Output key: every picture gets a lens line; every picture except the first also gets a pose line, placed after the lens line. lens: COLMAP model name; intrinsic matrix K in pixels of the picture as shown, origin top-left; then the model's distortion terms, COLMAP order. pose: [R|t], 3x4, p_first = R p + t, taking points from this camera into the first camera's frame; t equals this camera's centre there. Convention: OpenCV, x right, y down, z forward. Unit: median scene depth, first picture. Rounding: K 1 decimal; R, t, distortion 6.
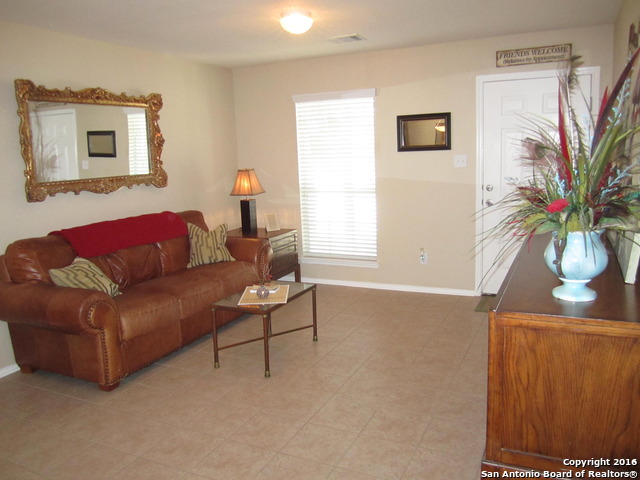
lens RADIAL K [[519.7, 0, 319.6], [0, 519.7, 238.1], [0, 0, 1]] dist [-0.070846, 0.020951]
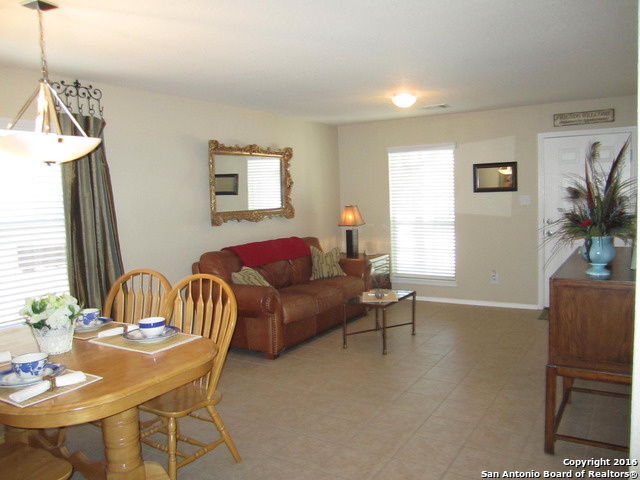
lens RADIAL K [[519.7, 0, 319.6], [0, 519.7, 238.1], [0, 0, 1]] dist [-0.070846, 0.020951]
pose [[0.994530, 0.013080, -0.103631, -0.099470], [-0.020735, 0.997106, -0.073139, 0.047497], [0.102374, 0.074888, 0.991923, -0.302198]]
